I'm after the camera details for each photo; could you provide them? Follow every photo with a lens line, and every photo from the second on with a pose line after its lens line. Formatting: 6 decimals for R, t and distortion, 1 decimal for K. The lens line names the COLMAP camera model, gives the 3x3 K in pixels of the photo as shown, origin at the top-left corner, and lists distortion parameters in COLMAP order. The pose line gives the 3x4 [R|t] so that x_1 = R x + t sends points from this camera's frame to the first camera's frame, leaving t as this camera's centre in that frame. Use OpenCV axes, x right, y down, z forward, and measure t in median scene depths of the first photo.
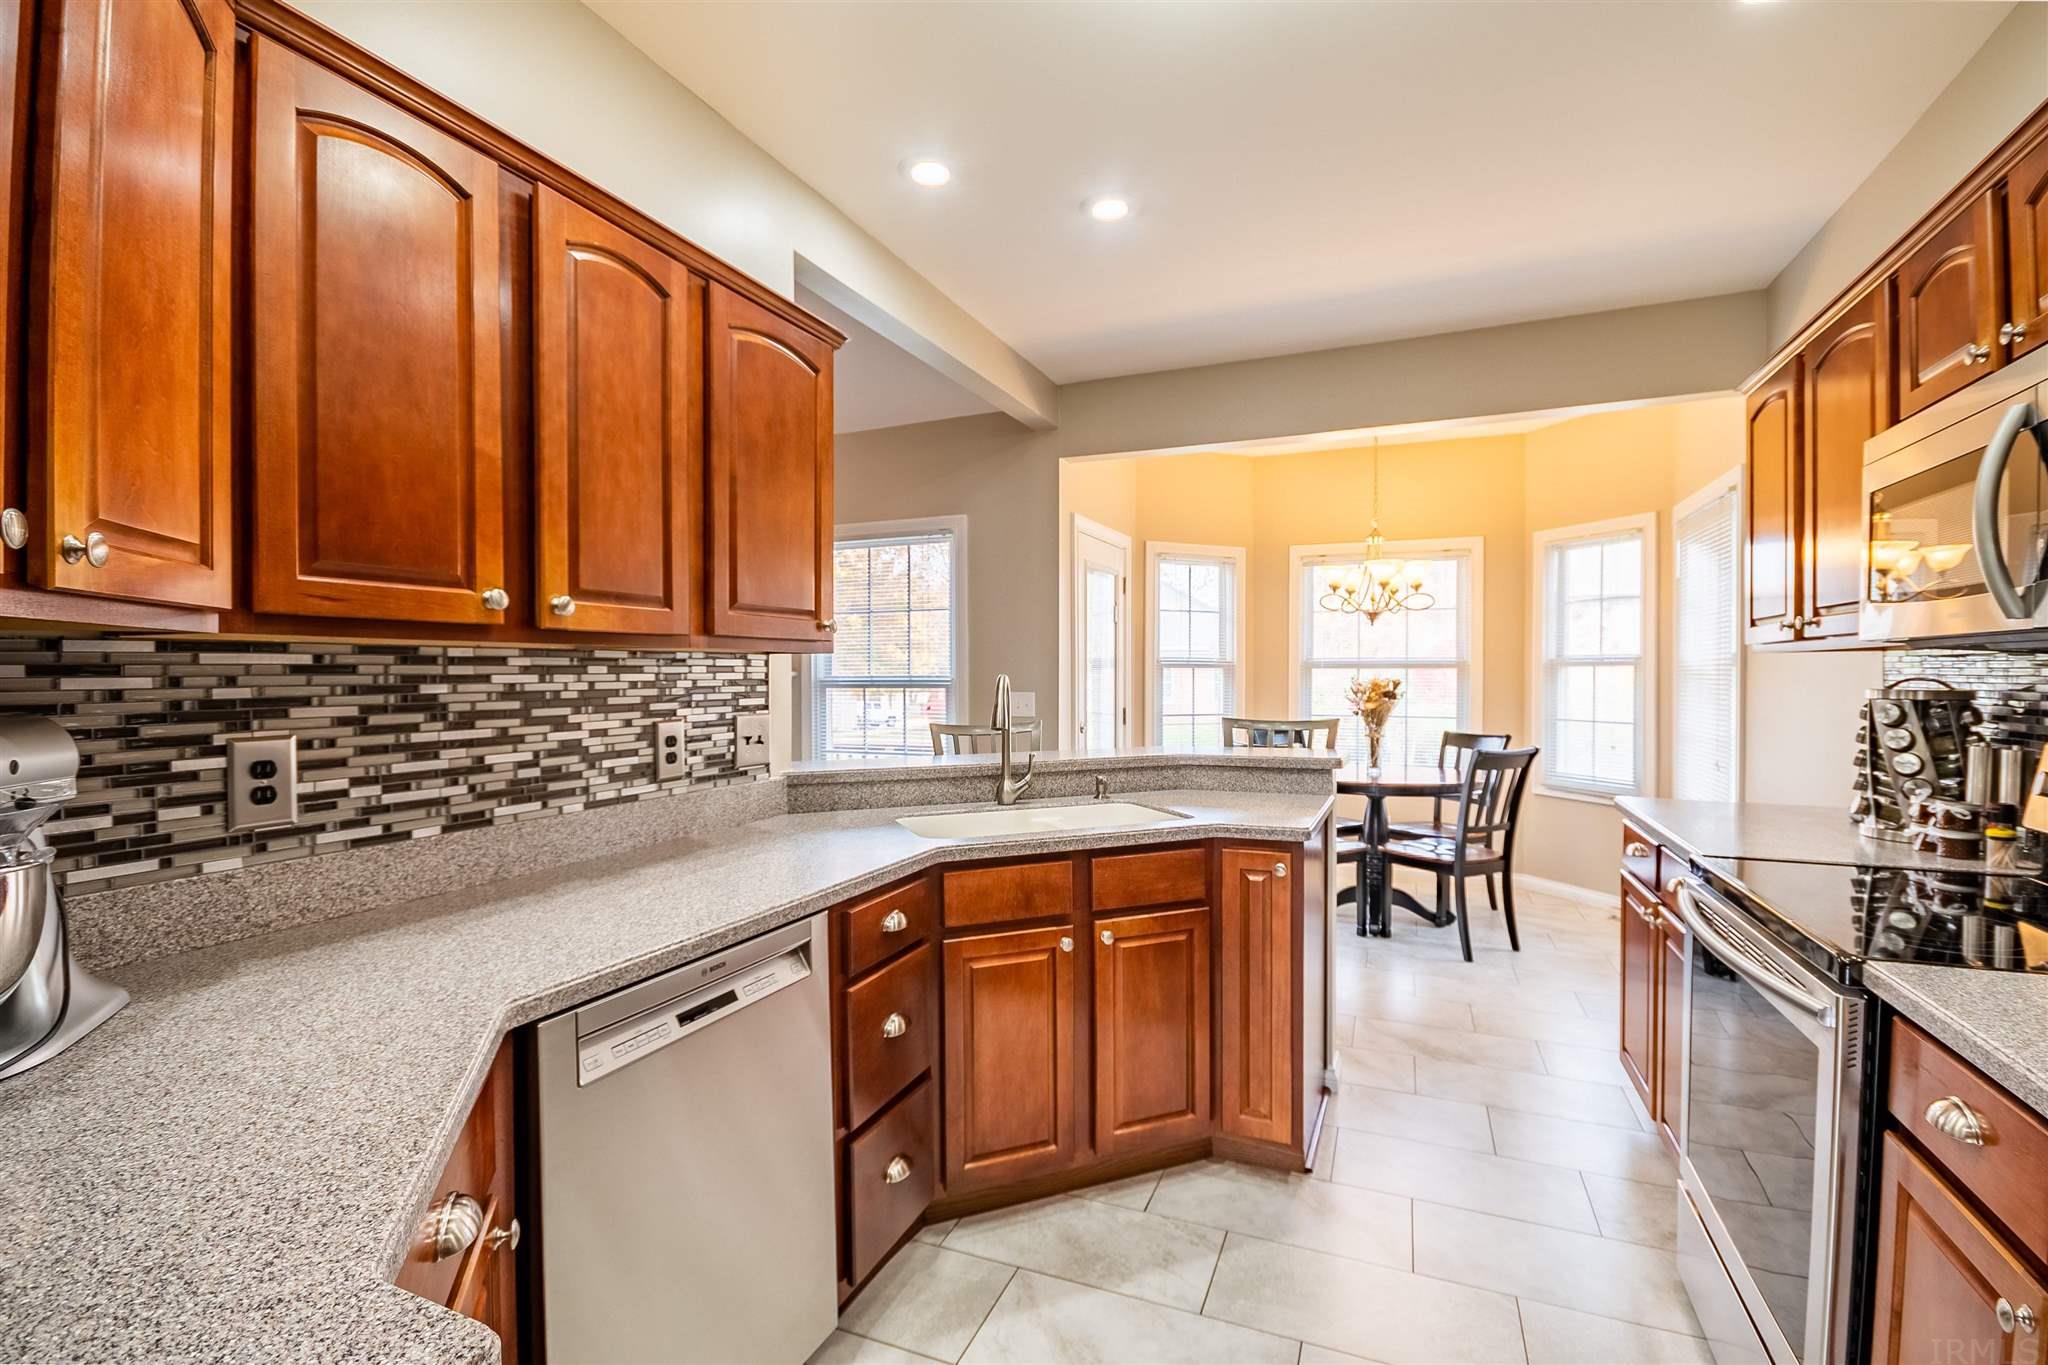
lens RADIAL K [[913.4, 0, 1024.0], [0, 913.4, 682.5], [0, 0, 1]] dist [0.010240, -0.013471]
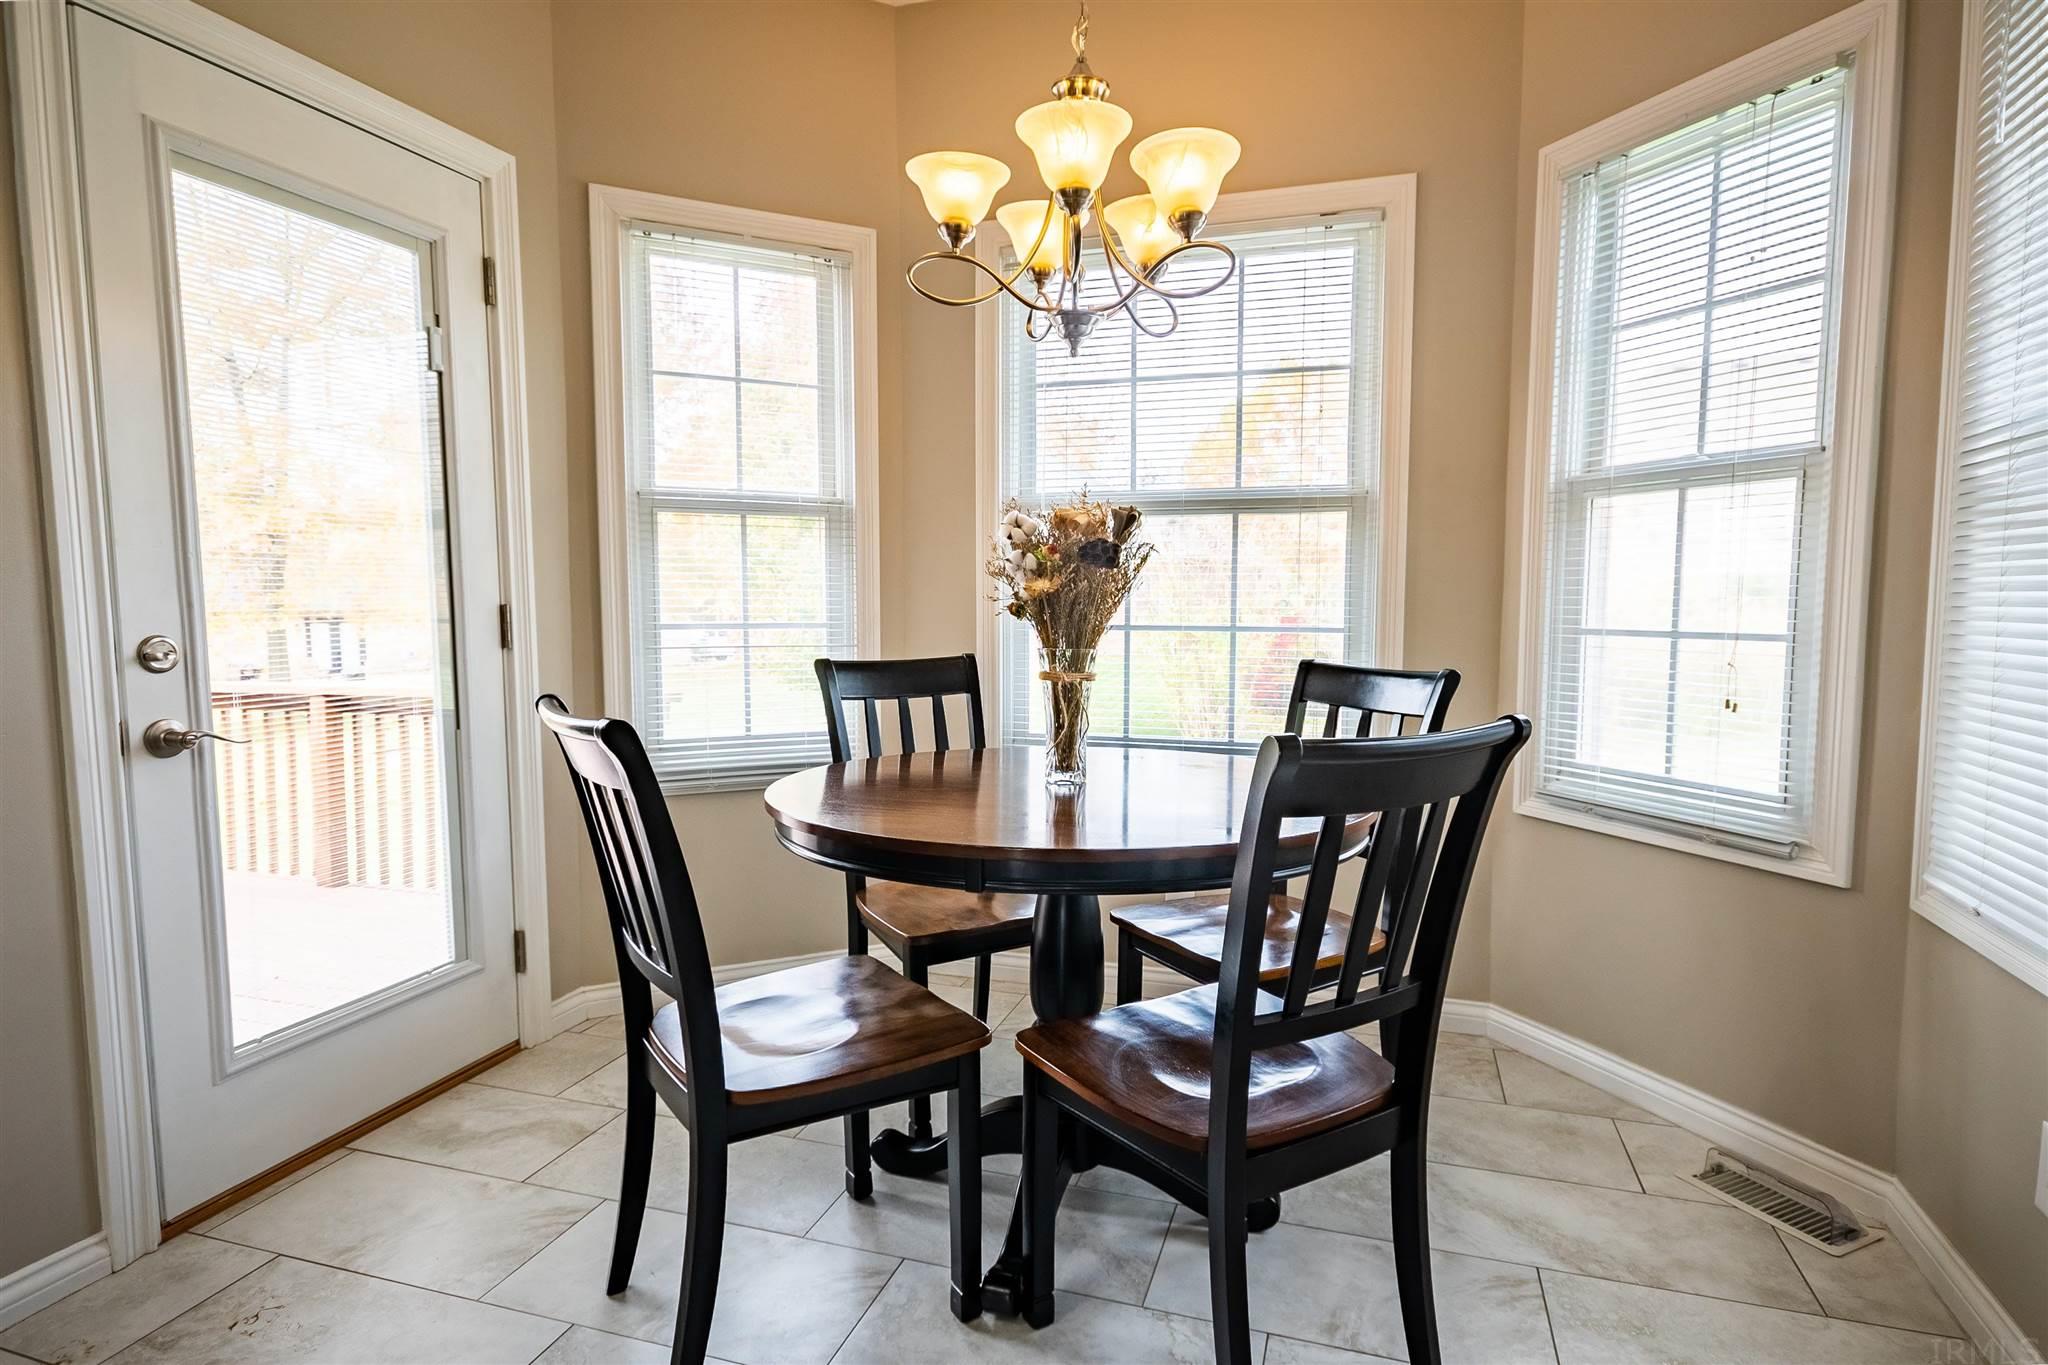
lens RADIAL K [[1109.4, 0, 1029.8], [0, 1109.4, 692.0], [0, 0, 1]] dist [0.006438, 0.001056]
pose [[0.995428, -0.007533, 0.095216, 0.776471], [-0.000123, 0.996783, 0.080144, 0.071163], [-0.095513, -0.079789, 0.992225, 1.398504]]
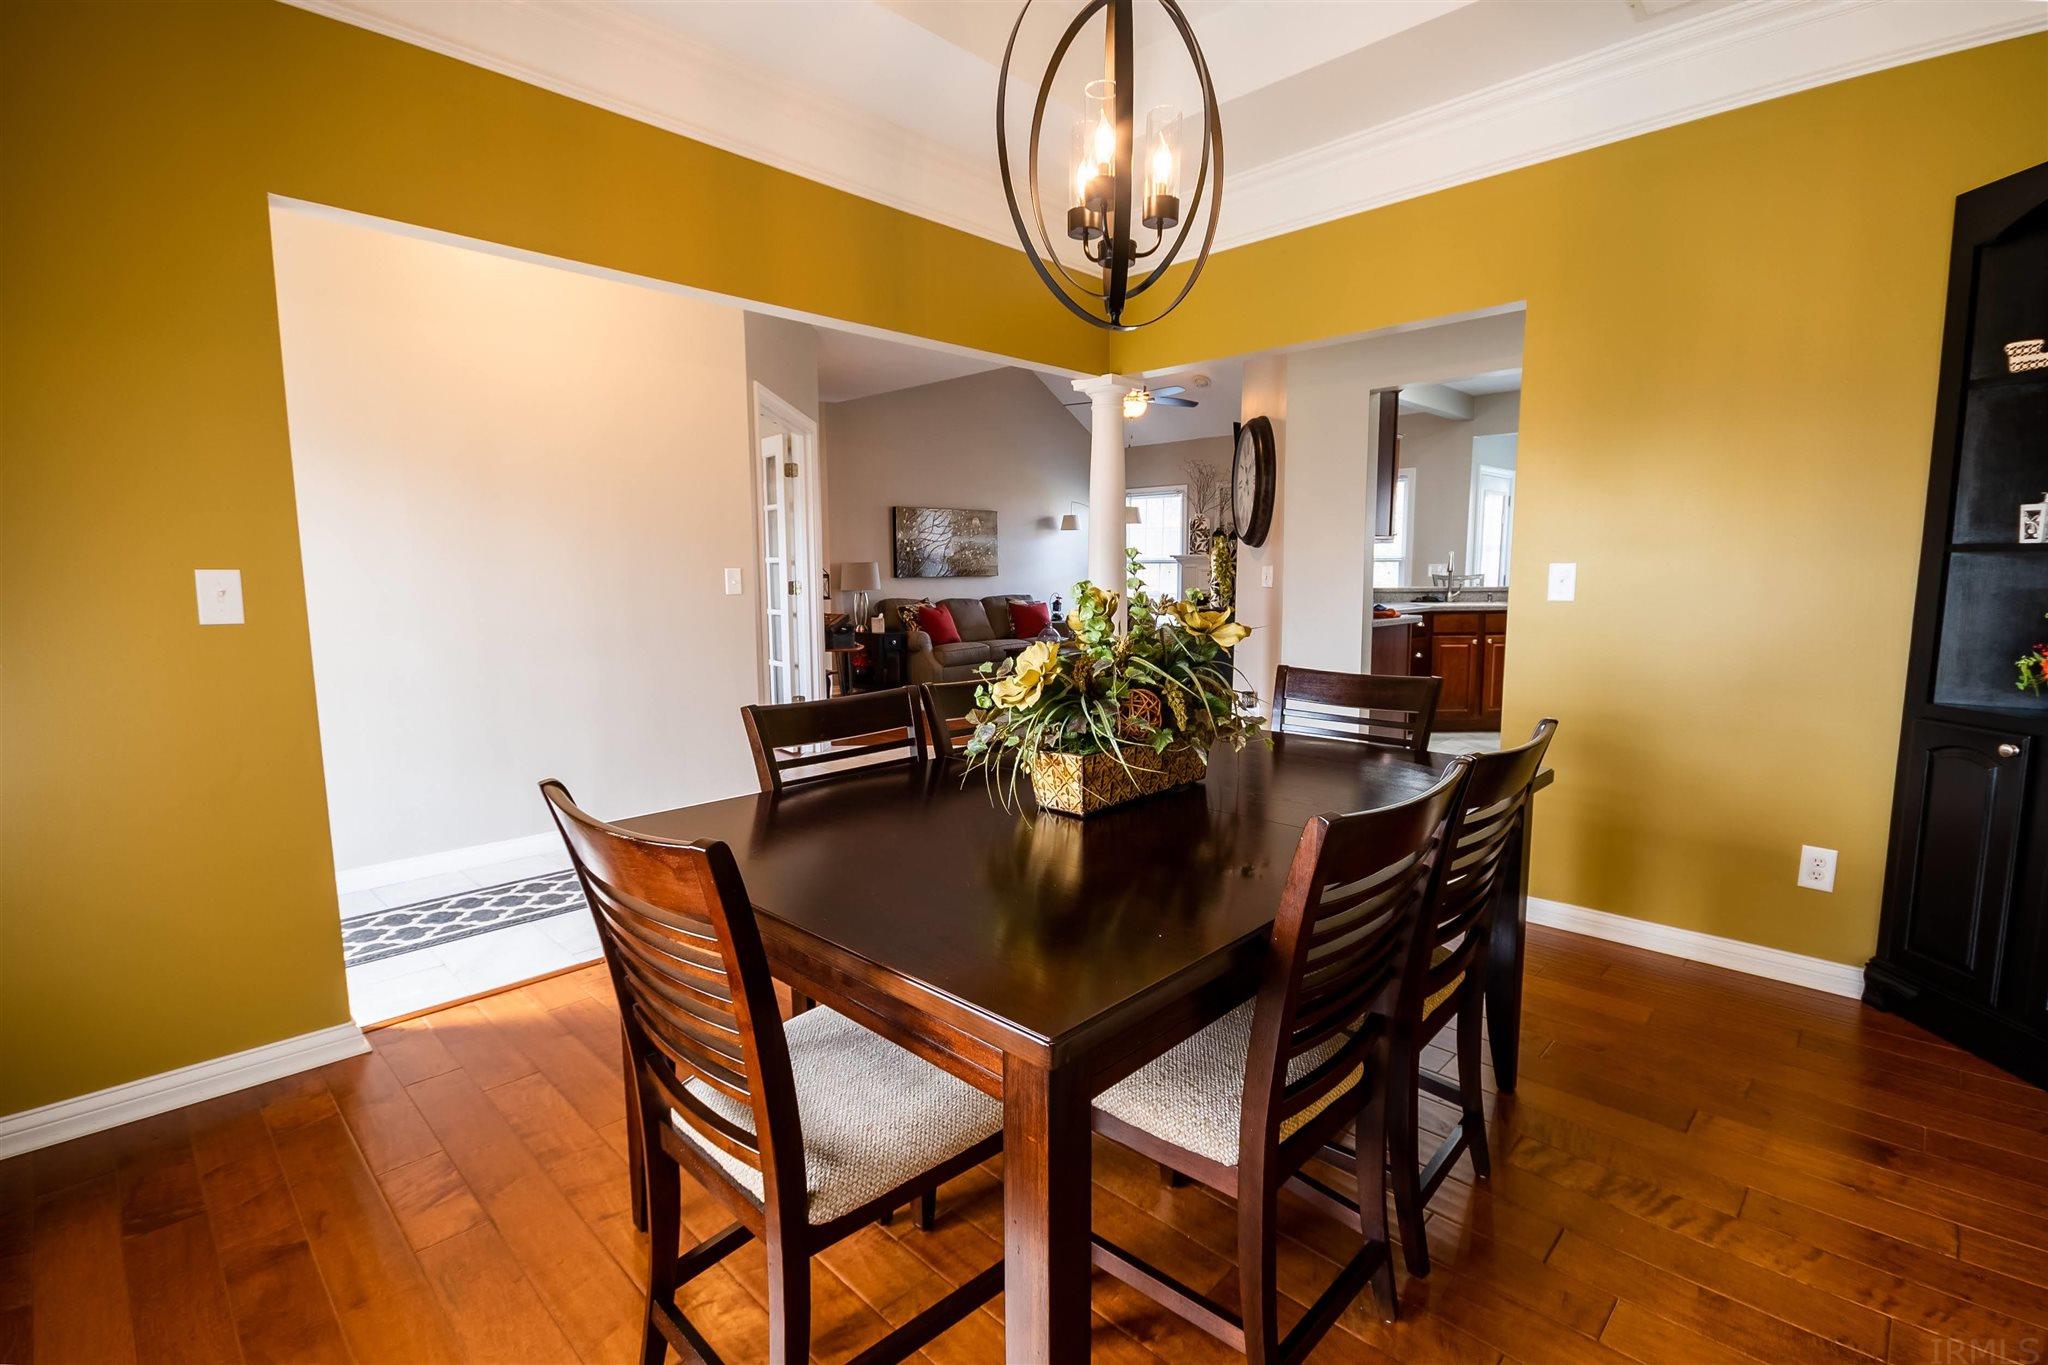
lens RADIAL K [[945.1, 0, 1036.3], [0, 945.1, 689.5], [0, 0, 1]] dist [0.003154, 0.000056]
pose [[0.936336, 0.046694, -0.347987, -0.221965], [-0.003496, 0.992308, 0.123744, 0.065186], [0.351088, -0.114649, 0.929297, -2.507145]]
